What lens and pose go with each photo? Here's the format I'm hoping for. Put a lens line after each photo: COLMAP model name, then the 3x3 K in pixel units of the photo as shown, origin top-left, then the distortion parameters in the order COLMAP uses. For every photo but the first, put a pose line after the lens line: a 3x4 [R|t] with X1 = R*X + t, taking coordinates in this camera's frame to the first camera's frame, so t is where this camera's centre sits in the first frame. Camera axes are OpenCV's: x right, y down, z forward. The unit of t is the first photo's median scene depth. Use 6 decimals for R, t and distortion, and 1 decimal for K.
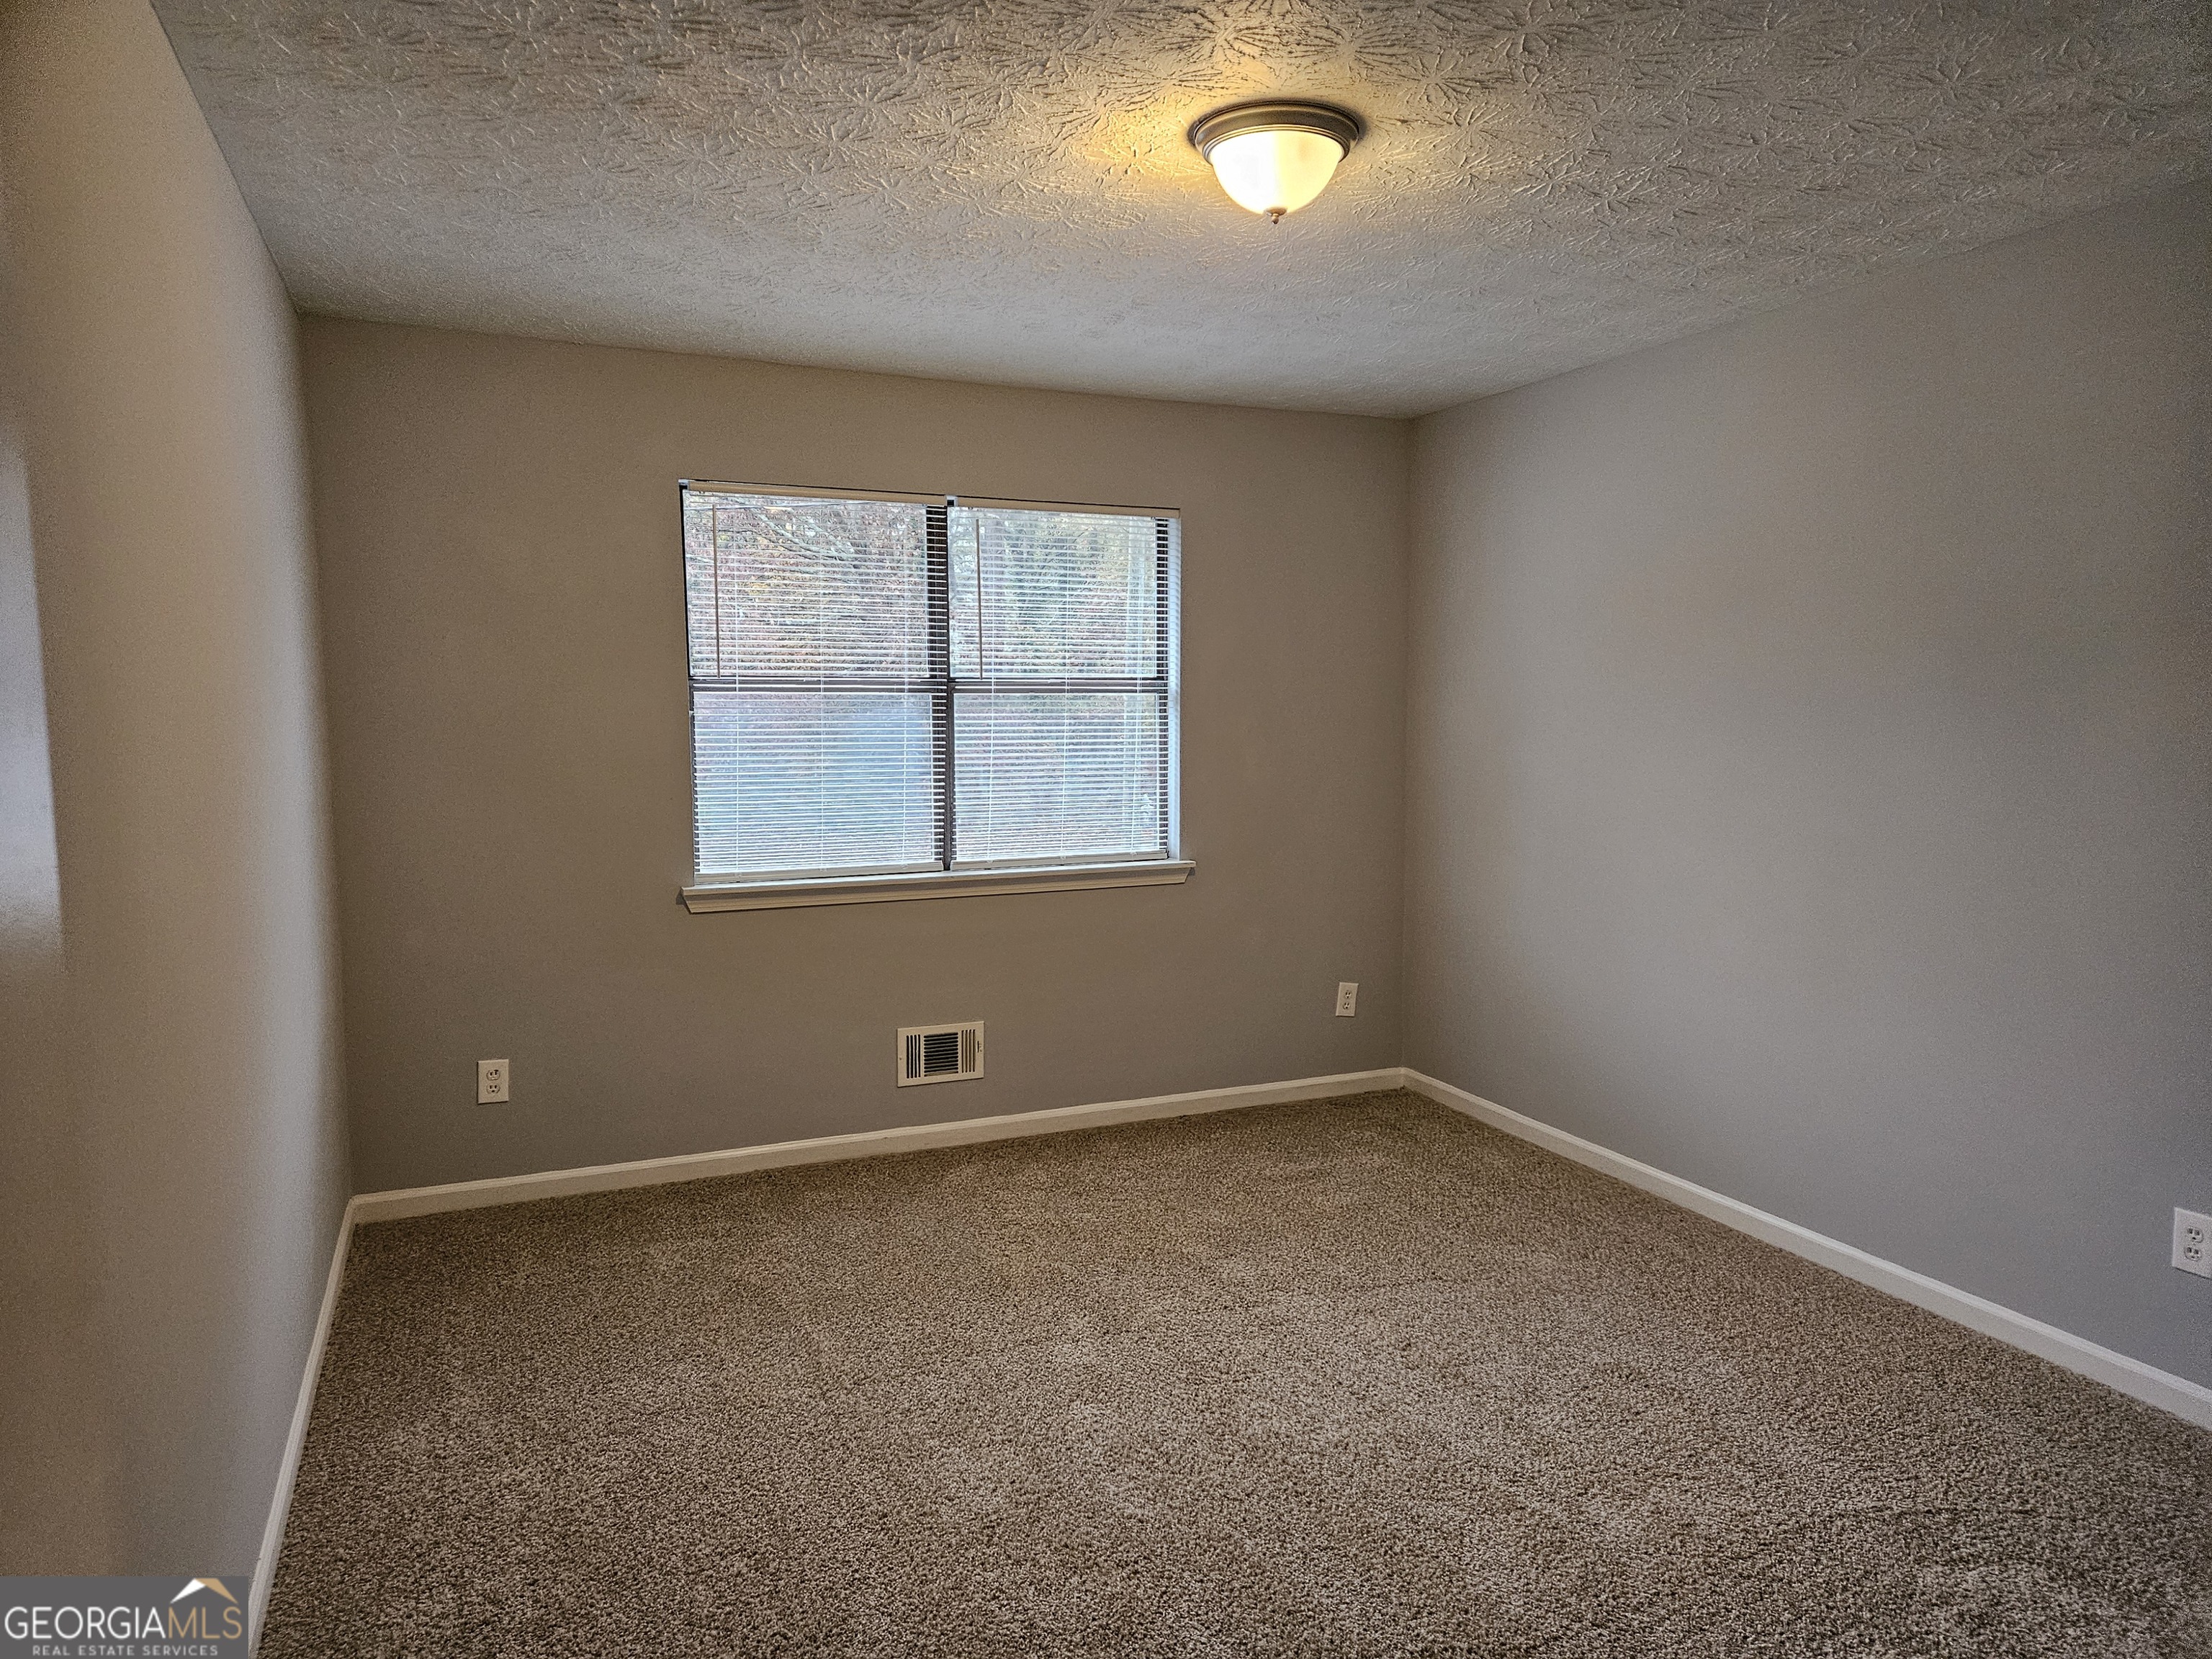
lens RADIAL K [[1449.1, 0, 1107.4], [0, 1449.1, 837.0], [0, 0, 1]] dist [0.084676, -0.062649]
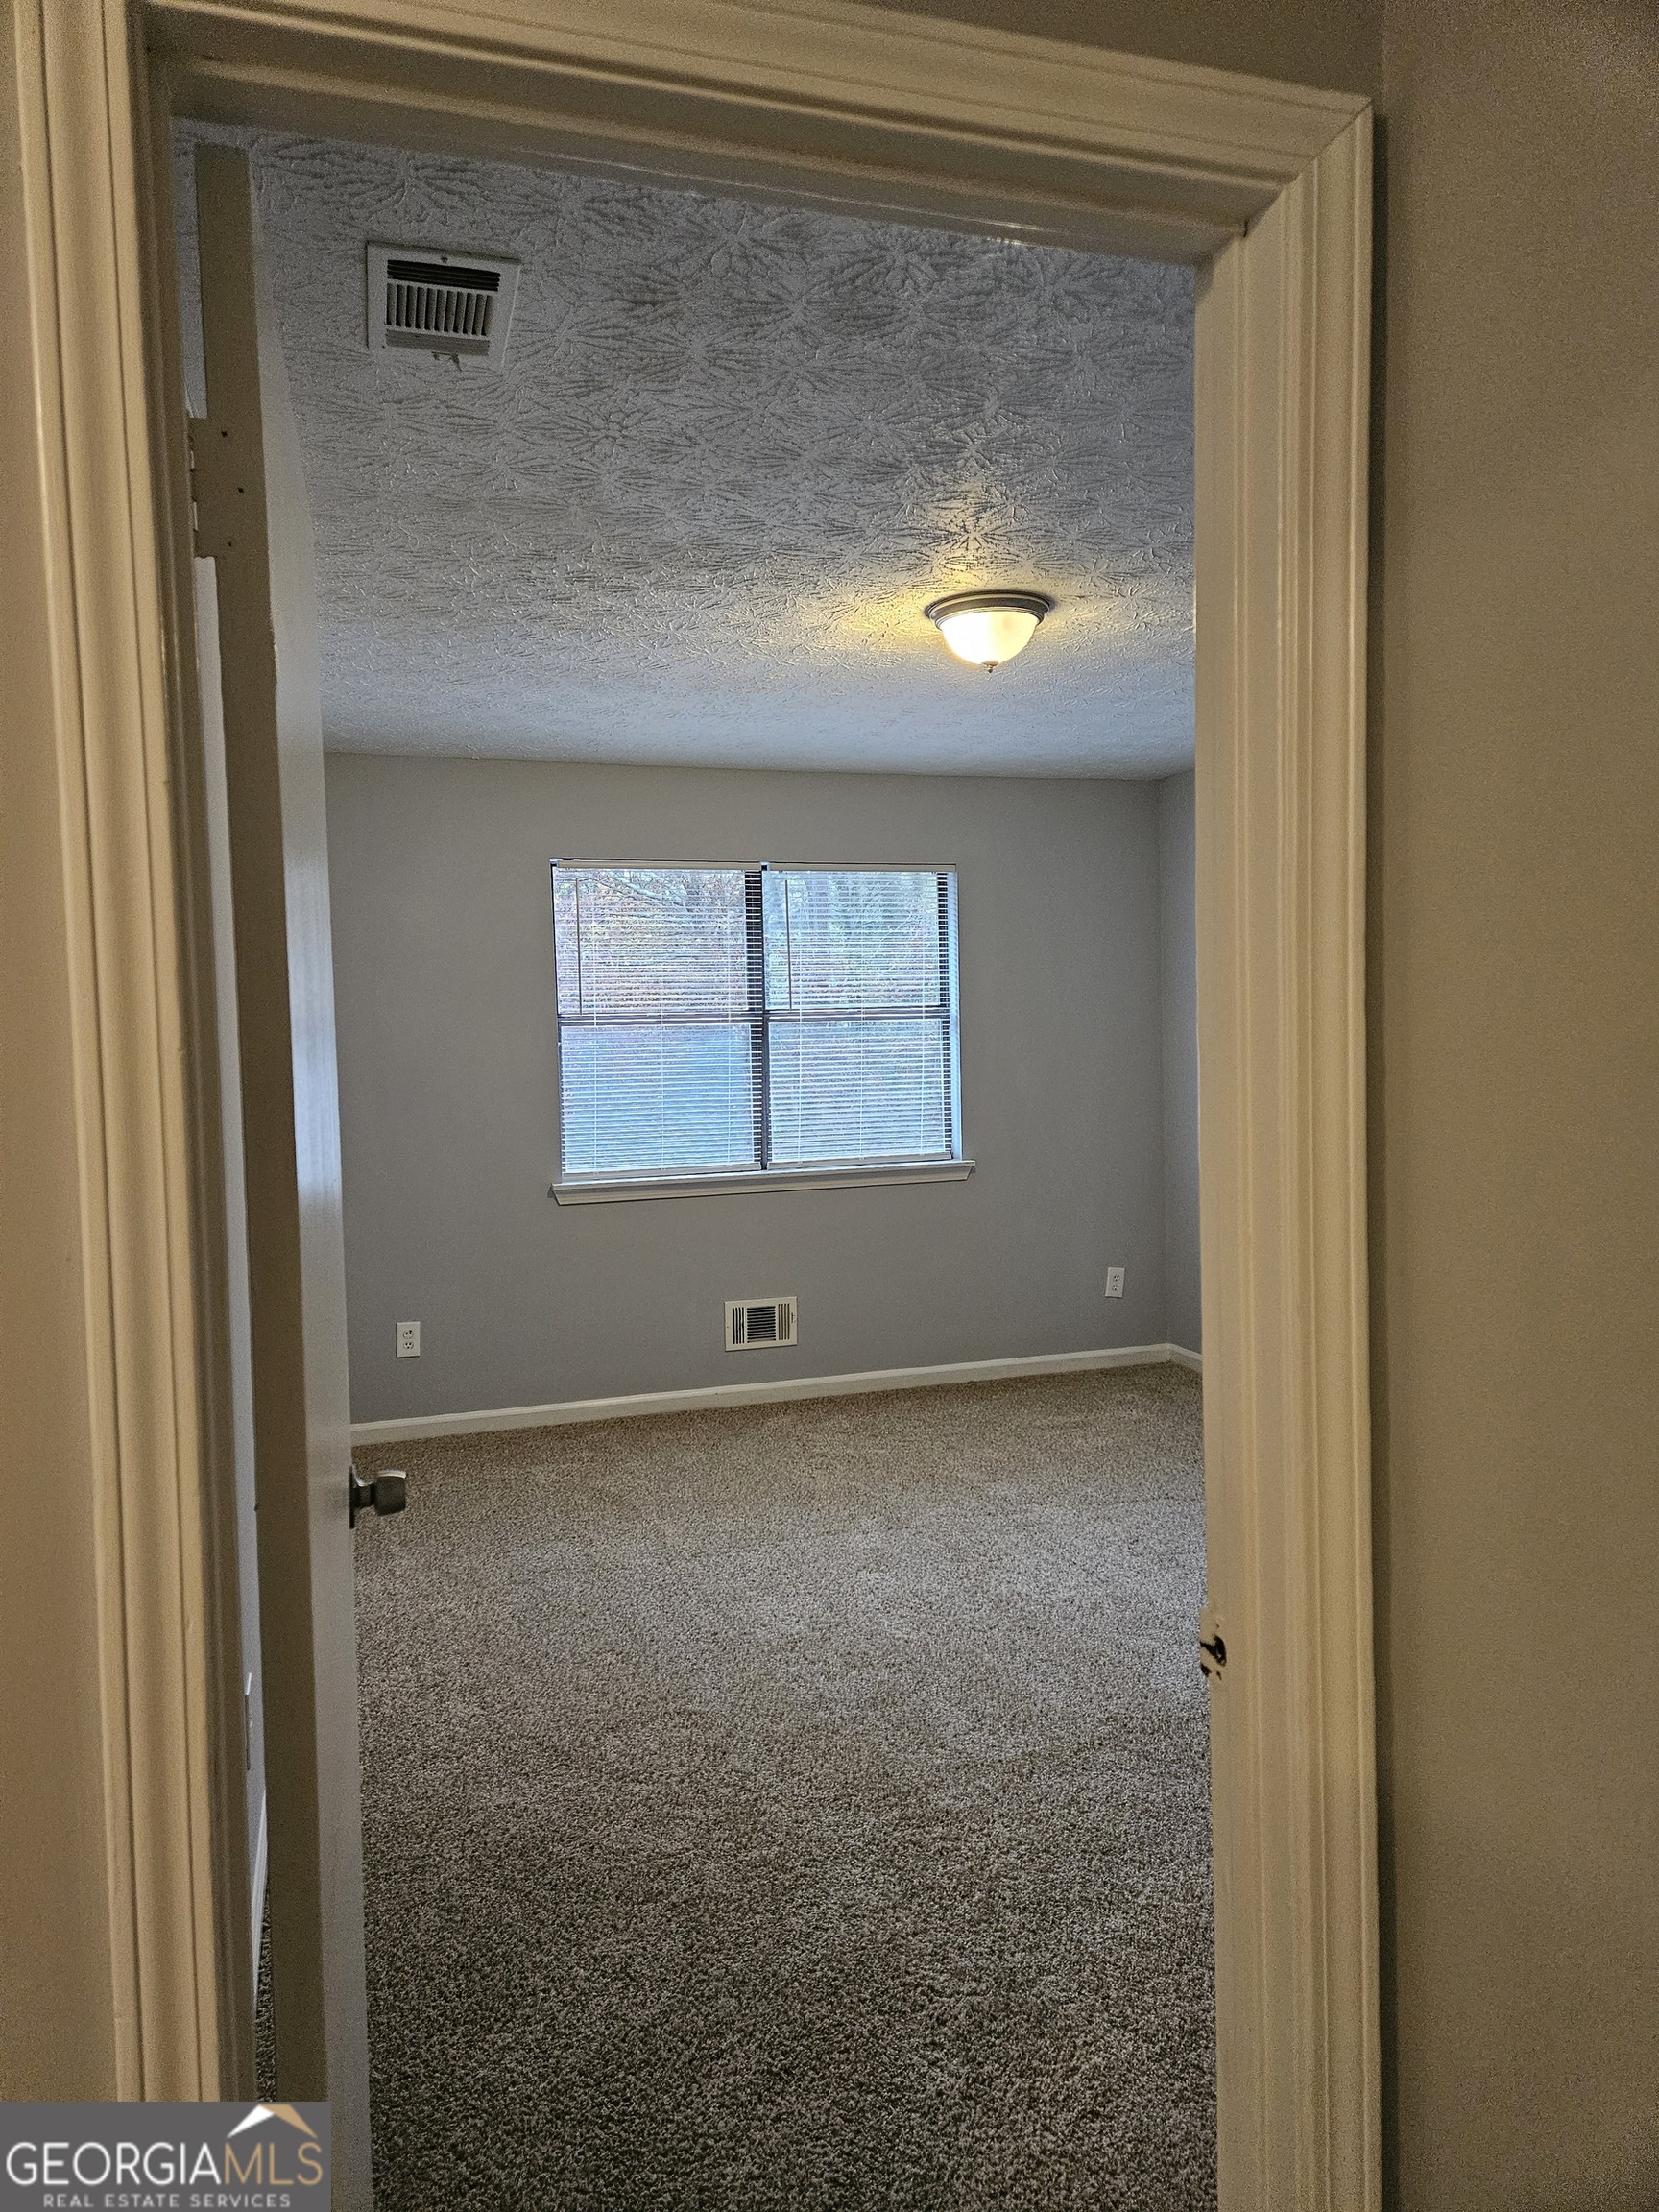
lens RADIAL K [[1449.1, 0, 755.8], [0, 1449.1, 1086.8], [0, 0, 1]] dist [0.084676, -0.062649]
pose [[0.991913, -0.017220, -0.125749, 0.039259], [0.010121, 0.998330, -0.056874, 0.025789], [0.126518, 0.055142, 0.990430, -0.218745]]
